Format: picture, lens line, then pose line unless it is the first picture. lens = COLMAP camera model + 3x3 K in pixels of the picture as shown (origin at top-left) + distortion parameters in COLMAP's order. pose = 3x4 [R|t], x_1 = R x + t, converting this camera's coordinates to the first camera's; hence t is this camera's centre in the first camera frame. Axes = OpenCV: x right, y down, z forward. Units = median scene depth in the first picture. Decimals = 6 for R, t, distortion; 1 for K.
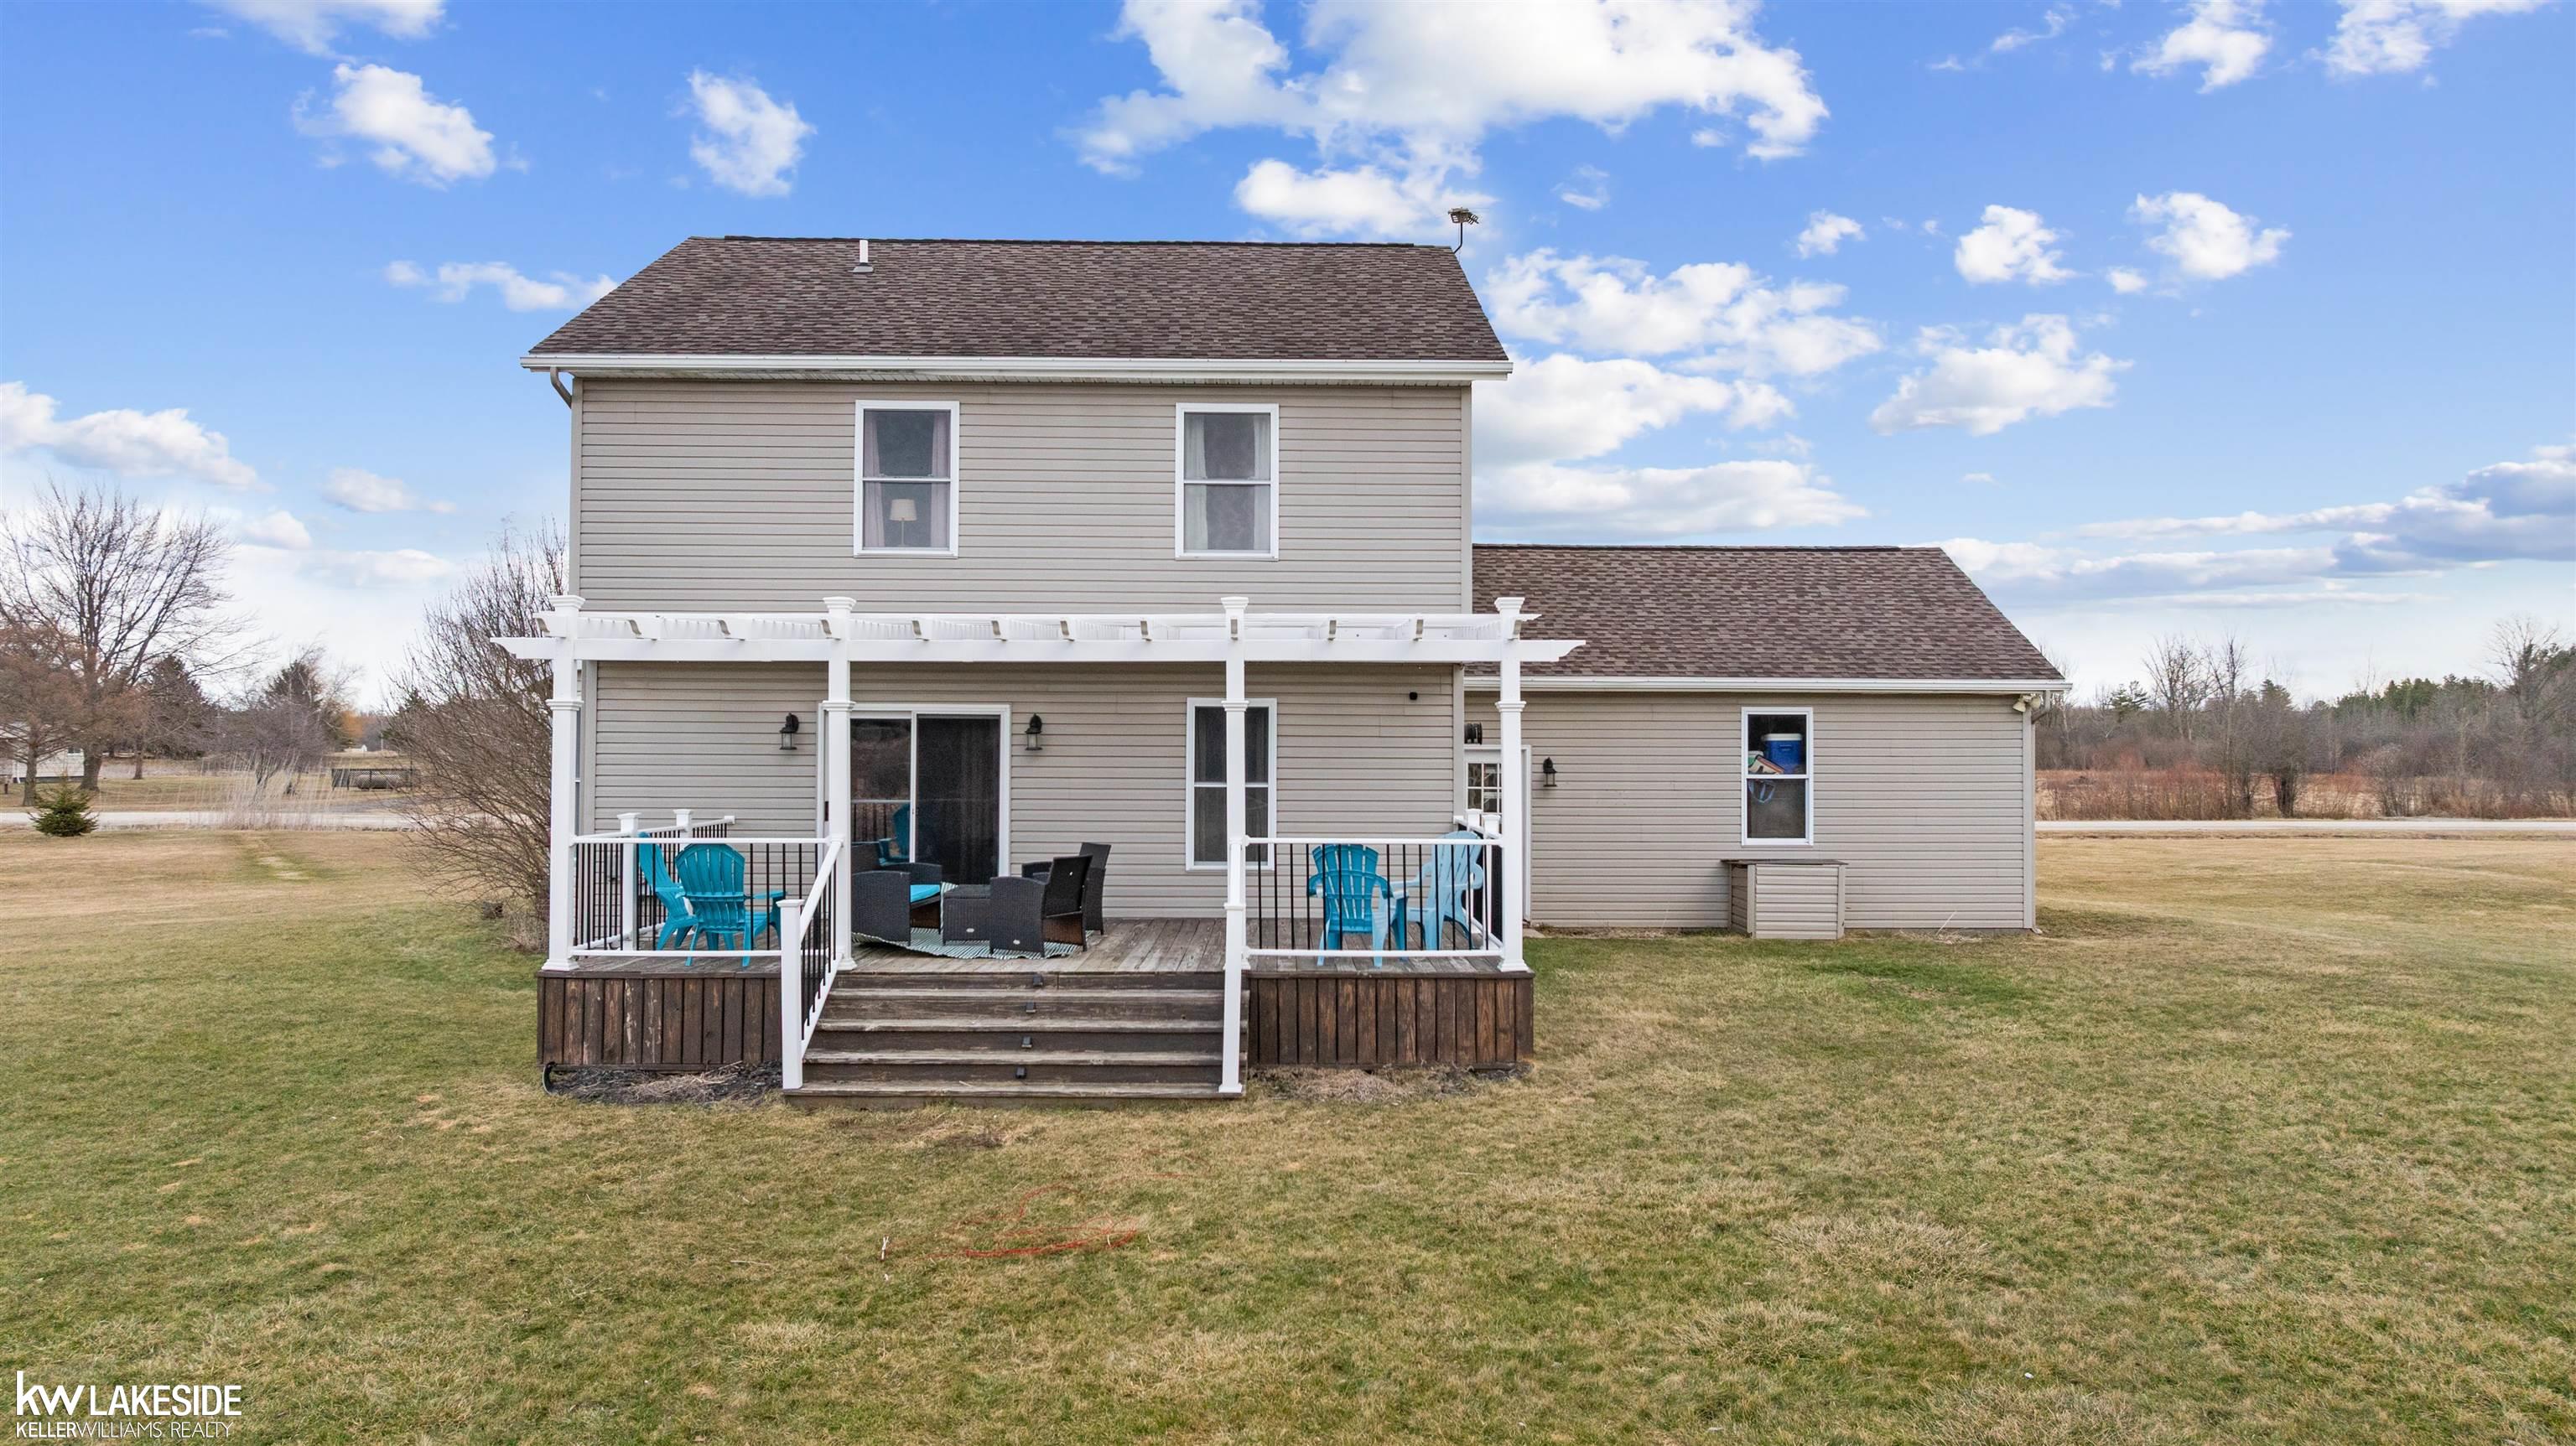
lens RADIAL K [[1838.4, 0, 1292.4], [0, 1838.4, 662.0], [0, 0, 1]] dist [-0.020445, 0.002217]
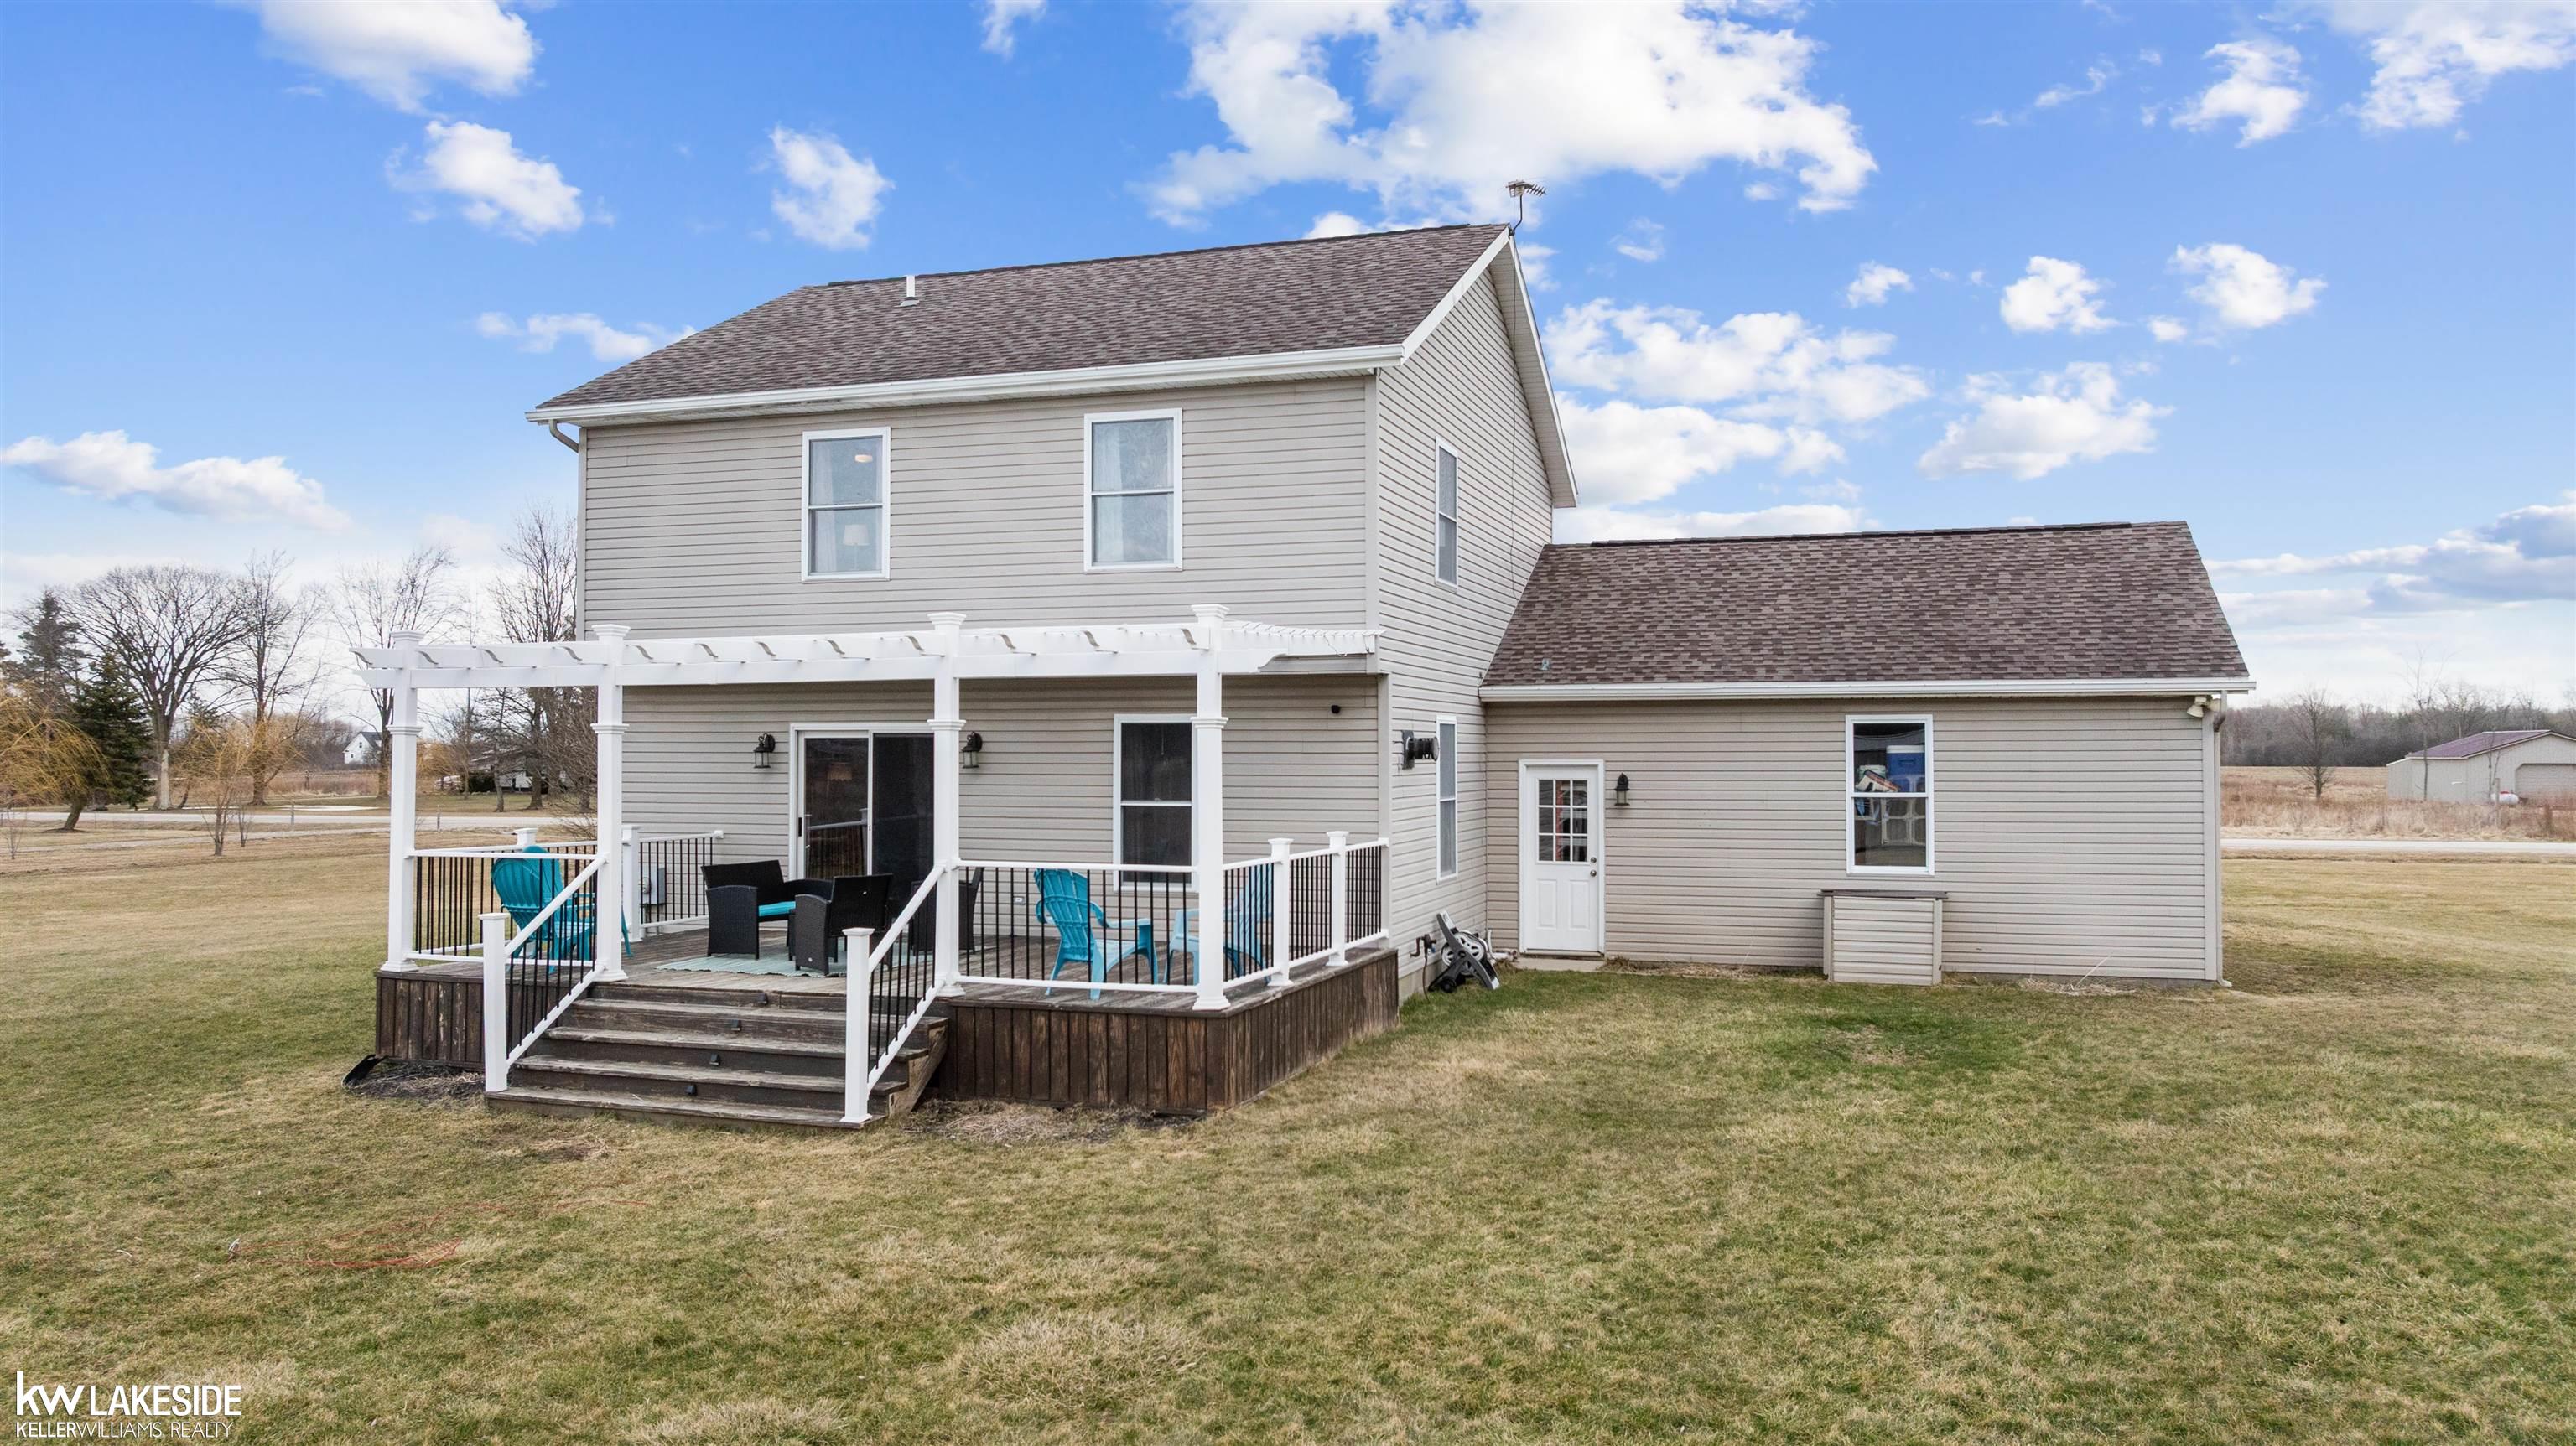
lens RADIAL K [[1838.4, 0, 1292.4], [0, 1838.4, 662.0], [0, 0, 1]] dist [-0.020445, 0.002217]
pose [[0.941850, -0.021540, -0.335342, 0.366064], [0.019671, 0.999766, -0.008970, 0.002407], [0.335457, 0.001852, 0.942054, 0.113179]]
